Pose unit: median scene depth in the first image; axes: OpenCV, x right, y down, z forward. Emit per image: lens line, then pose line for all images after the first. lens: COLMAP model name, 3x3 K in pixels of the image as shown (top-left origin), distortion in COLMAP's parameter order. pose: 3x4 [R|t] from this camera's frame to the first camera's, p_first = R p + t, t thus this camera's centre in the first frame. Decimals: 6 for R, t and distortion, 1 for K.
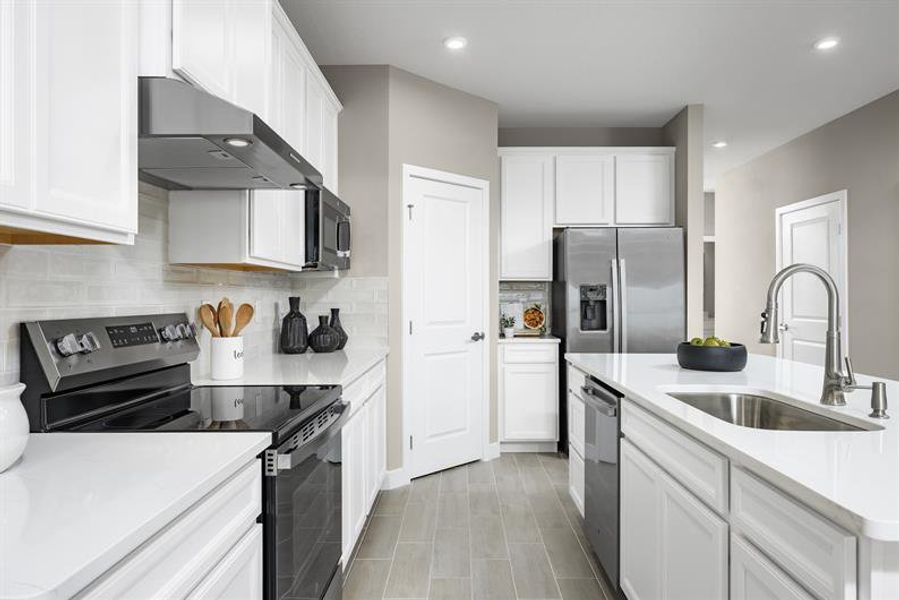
lens RADIAL K [[587.5, 0, 449.5], [0, 587.5, 300.0], [0, 0, 1]] dist [0.000583, -0.000028]
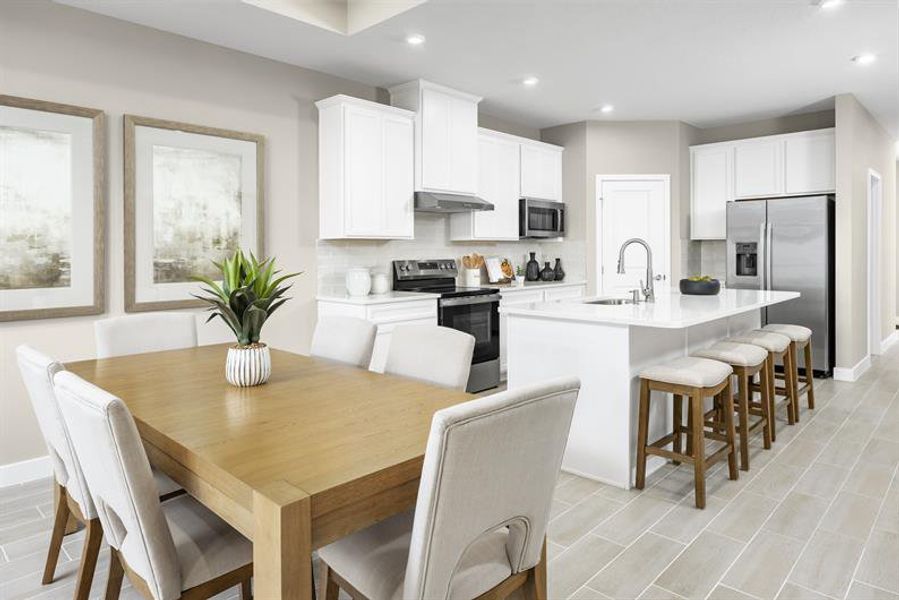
lens RADIAL K [[587.5, 0, 449.5], [0, 587.5, 300.0], [0, 0, 1]] dist [0.000583, -0.000028]
pose [[0.702238, 0.055213, -0.709798, 0.920886], [0.003117, 0.996740, 0.080617, -0.005621], [0.711935, -0.058825, 0.699777, -0.574034]]
